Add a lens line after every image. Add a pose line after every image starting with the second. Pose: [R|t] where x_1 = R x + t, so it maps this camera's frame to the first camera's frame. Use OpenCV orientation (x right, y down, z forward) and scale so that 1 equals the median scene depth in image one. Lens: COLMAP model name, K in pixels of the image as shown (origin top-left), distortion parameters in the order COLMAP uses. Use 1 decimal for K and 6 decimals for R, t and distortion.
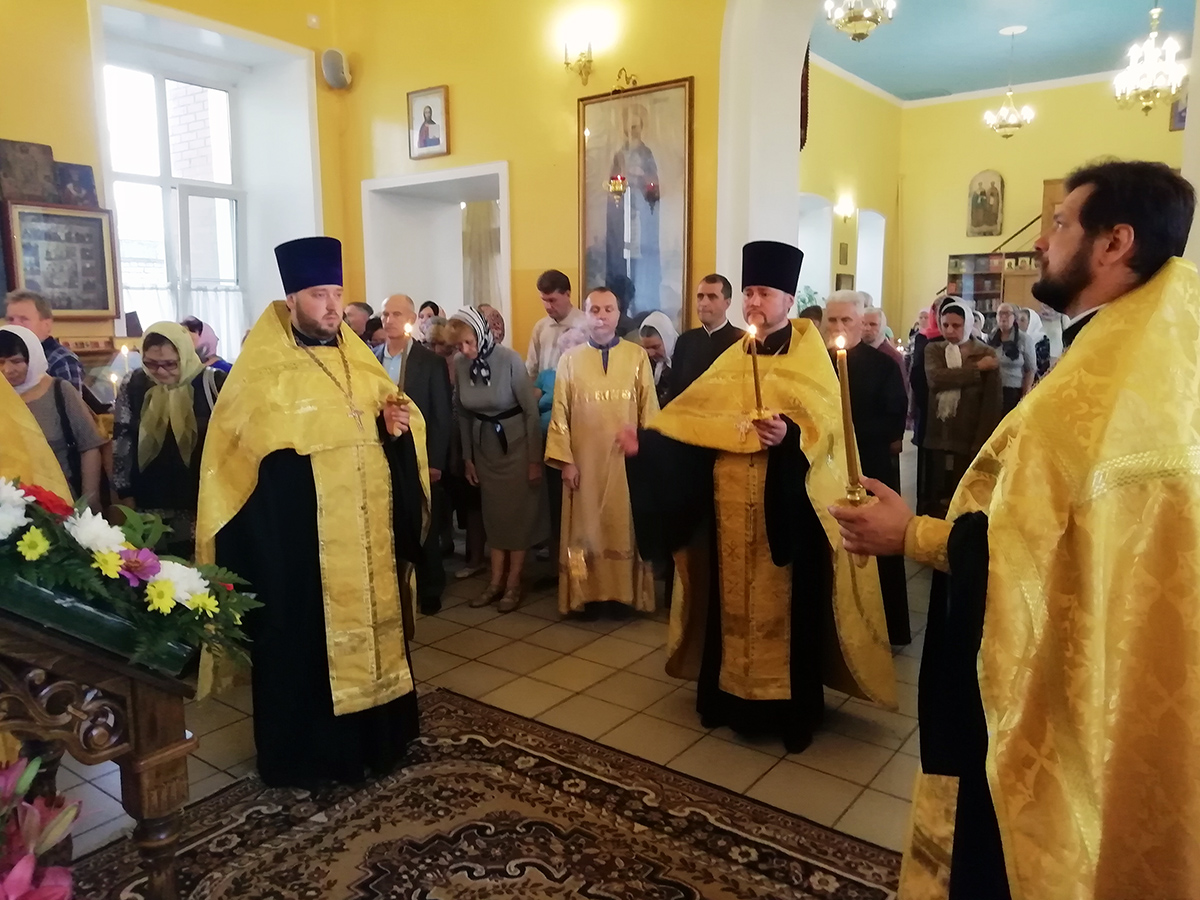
lens RADIAL K [[885.5, 0, 590.0], [0, 885.5, 440.8], [0, 0, 1]] dist [0.023790, -0.004374]
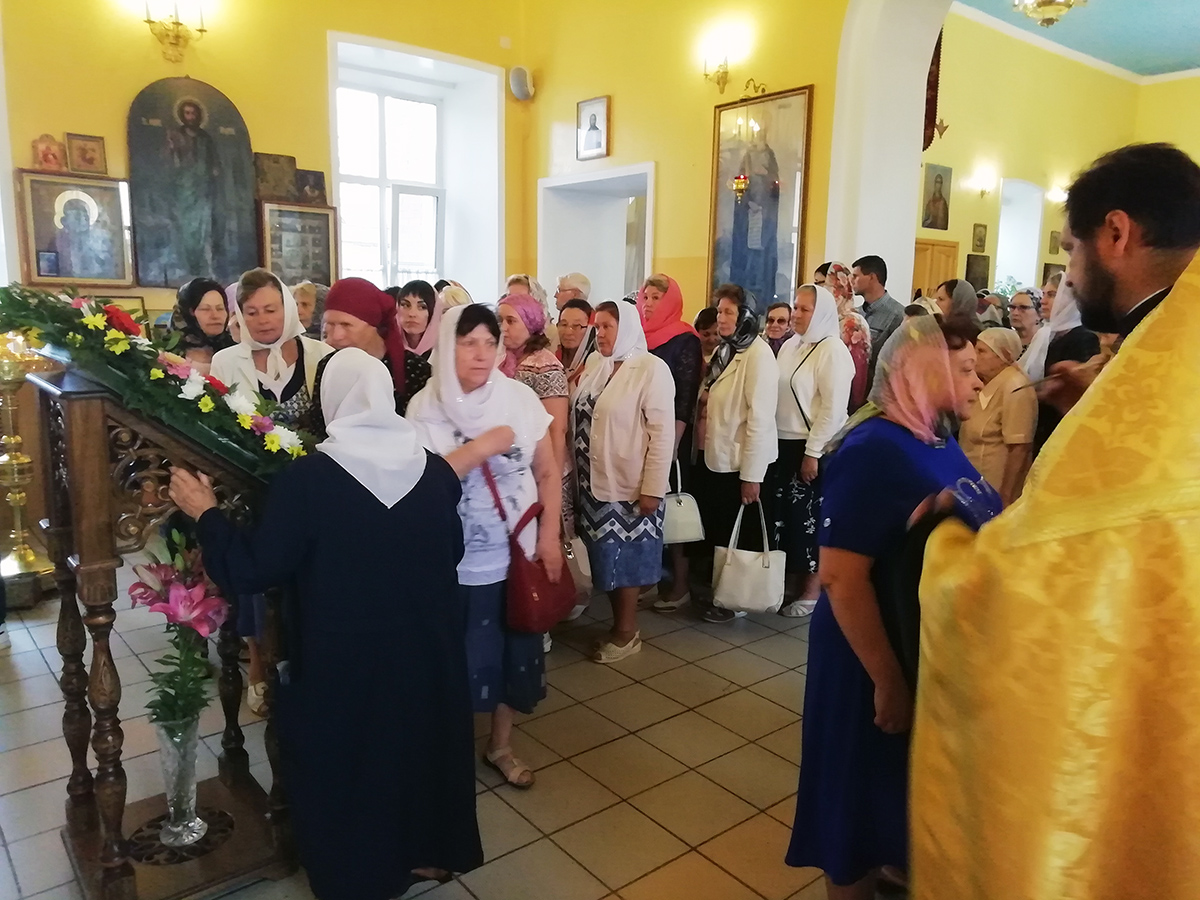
lens RADIAL K [[875.5, 0, 593.2], [0, 875.5, 439.6], [0, 0, 1]] dist [0.035308, -0.010125]
pose [[0.971397, 0.059057, -0.229999, 0.121242], [-0.055159, 0.998205, 0.023344, 0.019395], [0.230964, -0.009990, 0.972911, -0.126799]]
